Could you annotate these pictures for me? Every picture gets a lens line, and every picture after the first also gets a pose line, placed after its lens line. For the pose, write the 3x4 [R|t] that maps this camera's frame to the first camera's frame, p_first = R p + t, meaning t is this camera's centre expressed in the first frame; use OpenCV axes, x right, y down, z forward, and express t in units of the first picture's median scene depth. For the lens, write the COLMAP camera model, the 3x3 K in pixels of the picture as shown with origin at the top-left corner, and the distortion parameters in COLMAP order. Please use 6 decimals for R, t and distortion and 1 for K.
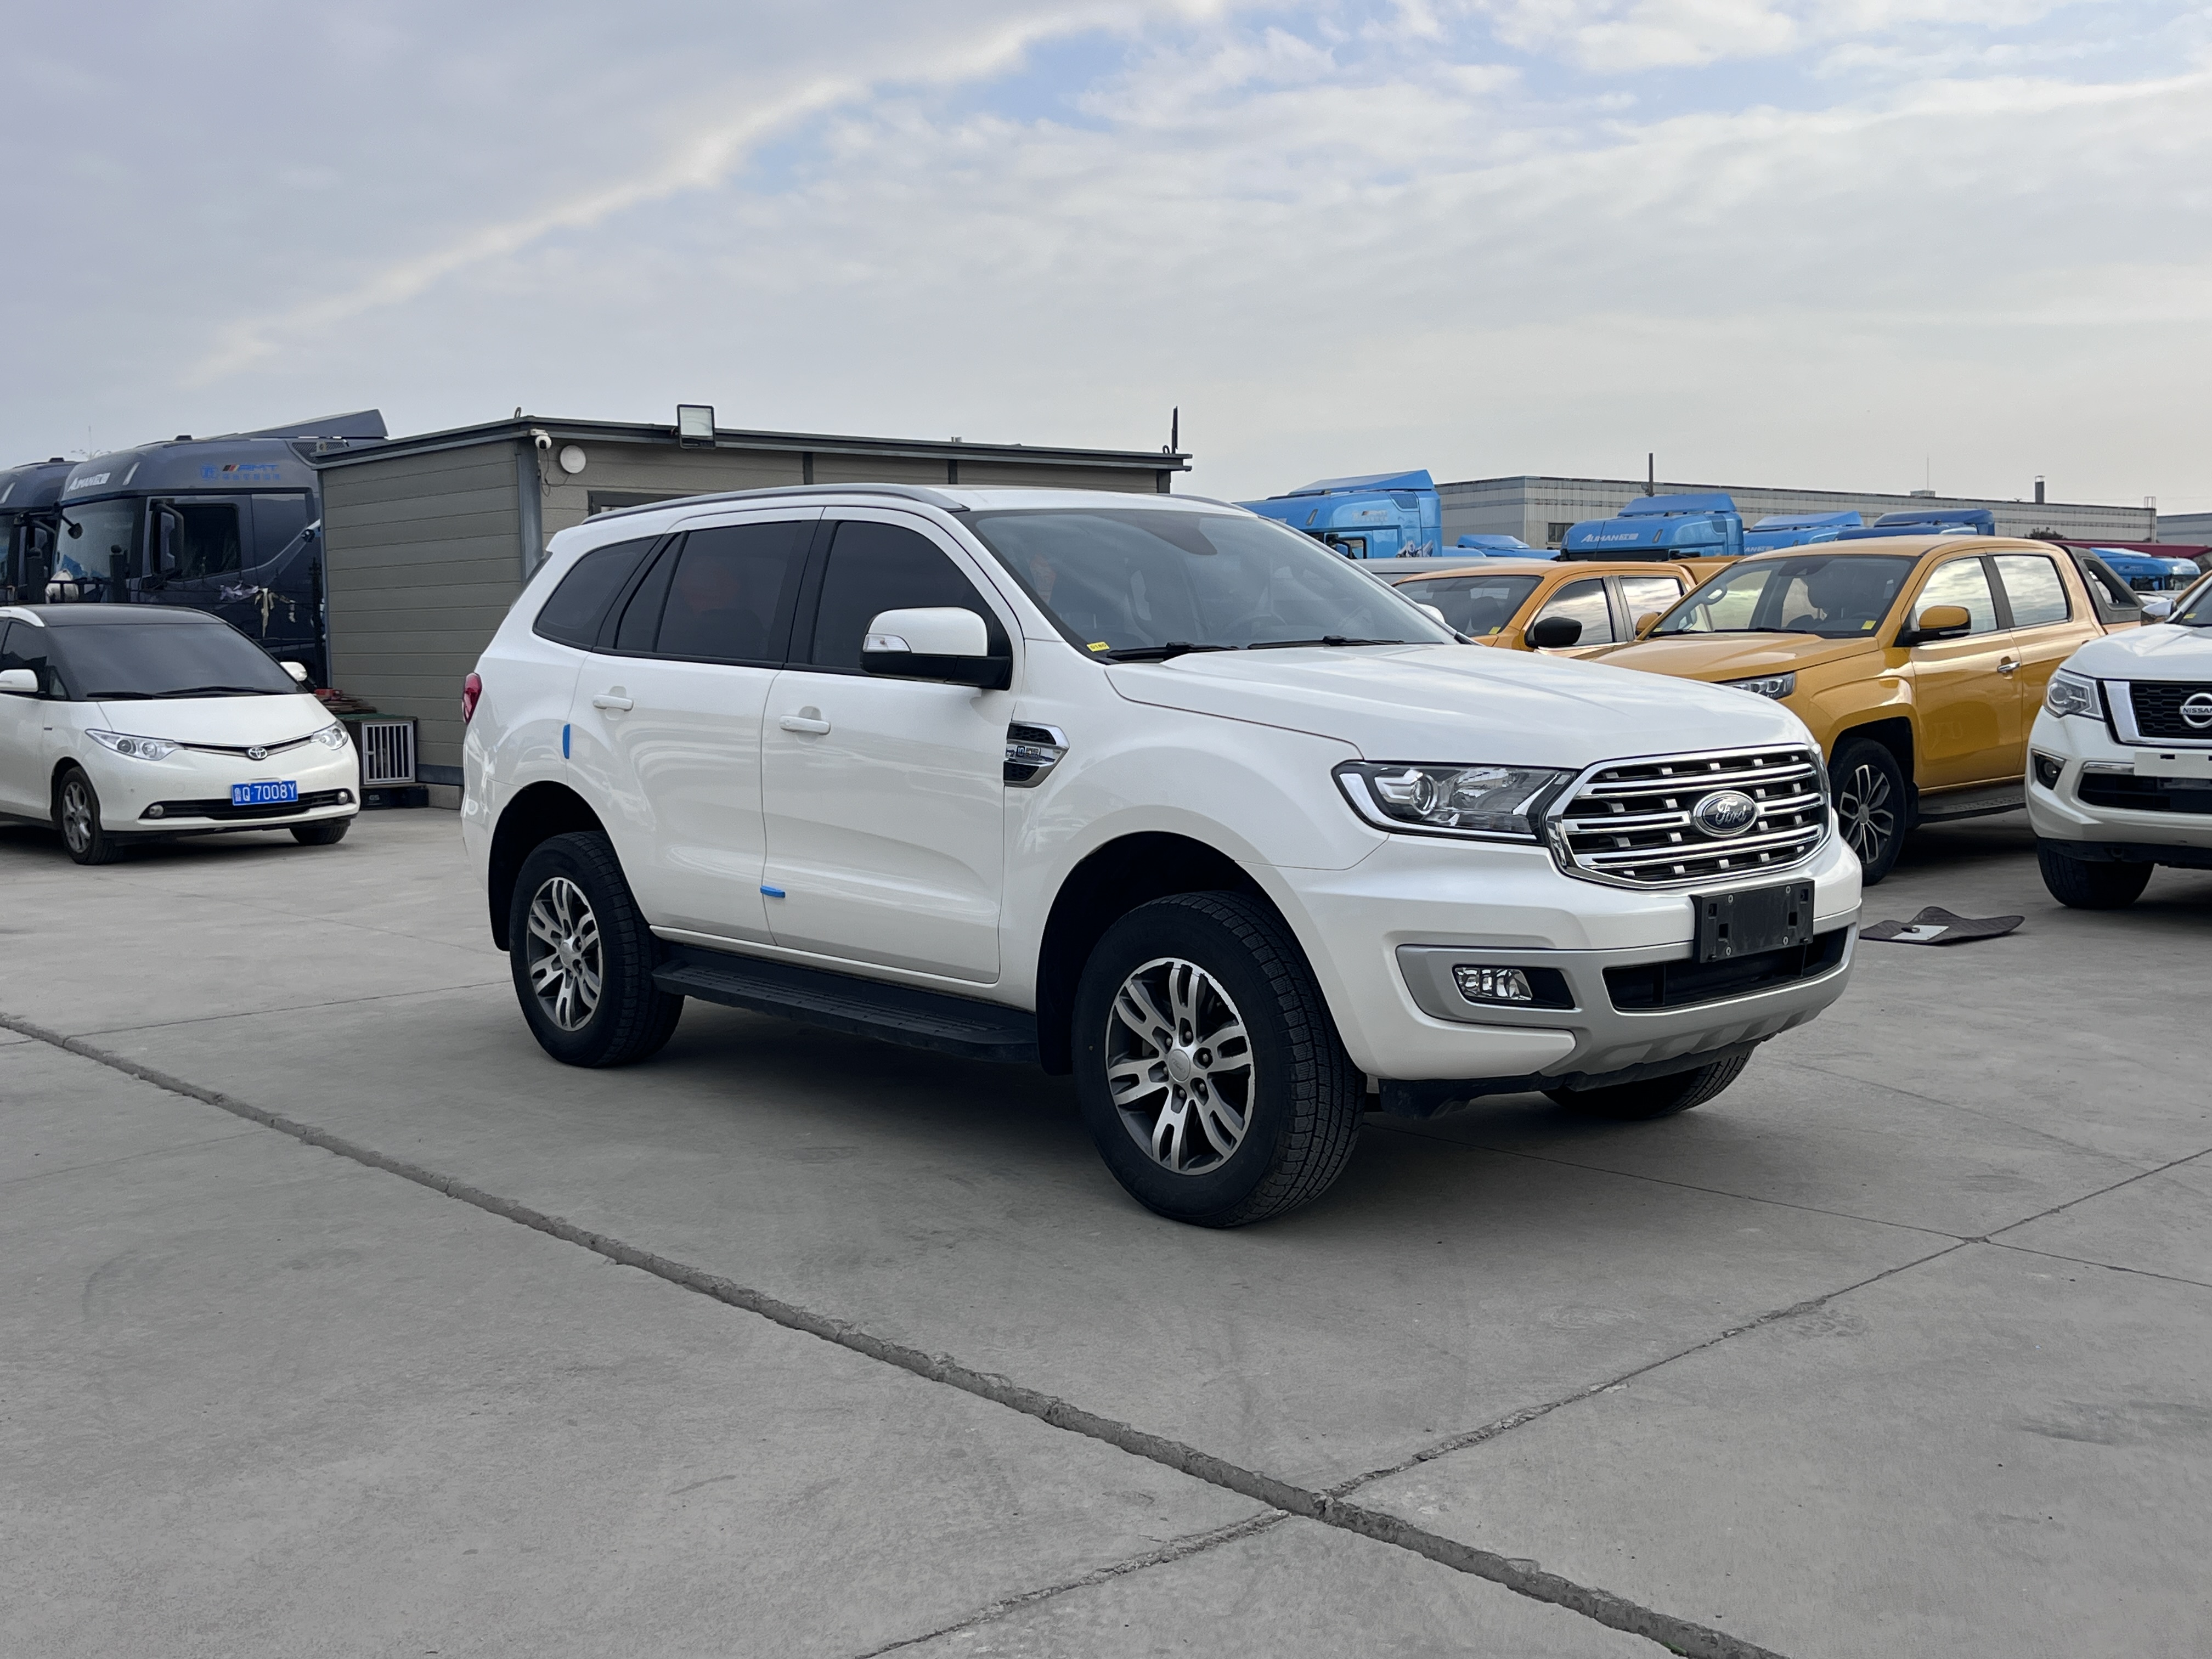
lens RADIAL K [[2254.7, 0, 1097.2], [0, 2254.7, 834.9], [0, 0, 1]] dist [0.040886, -0.029139]
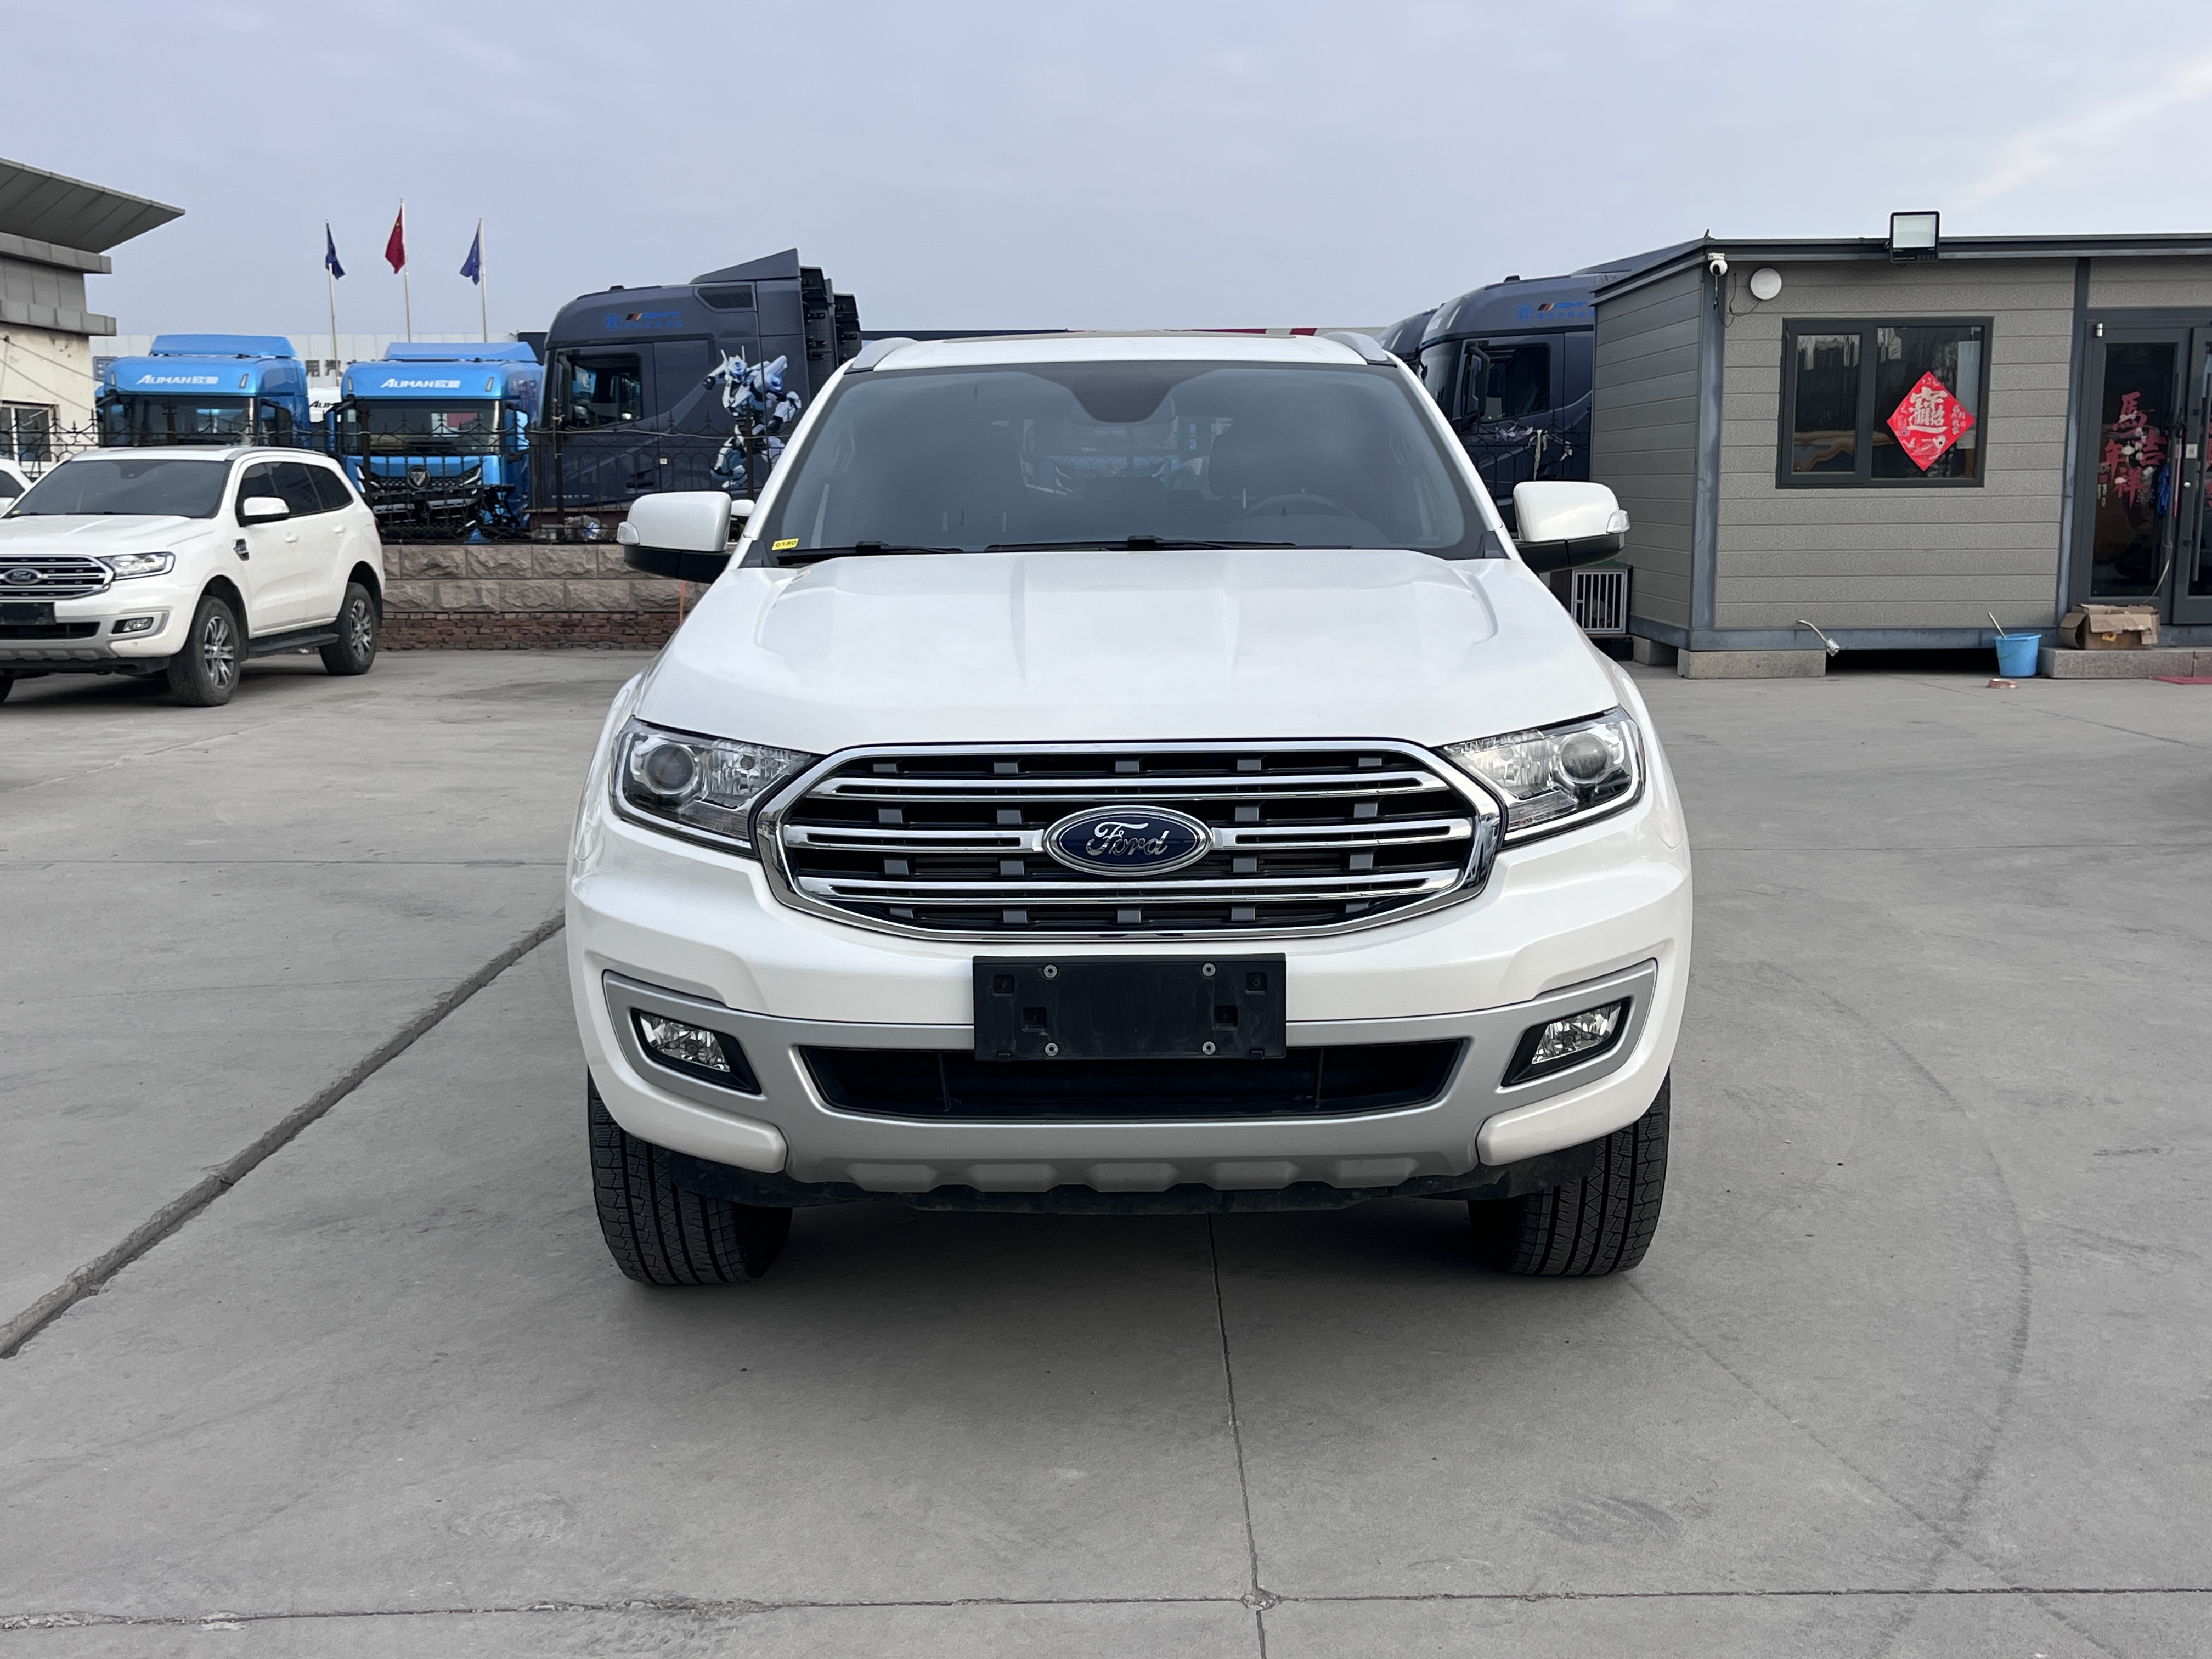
lens RADIAL K [[2284.7, 0, 1134.3], [0, 2284.7, 817.4], [0, 0, 1]] dist [0.049395, -0.050101]
pose [[0.751305, 0.105148, -0.651525, 0.695793], [-0.062144, 0.994111, 0.088776, -0.073139], [0.657023, -0.026209, 0.753415, 0.499889]]
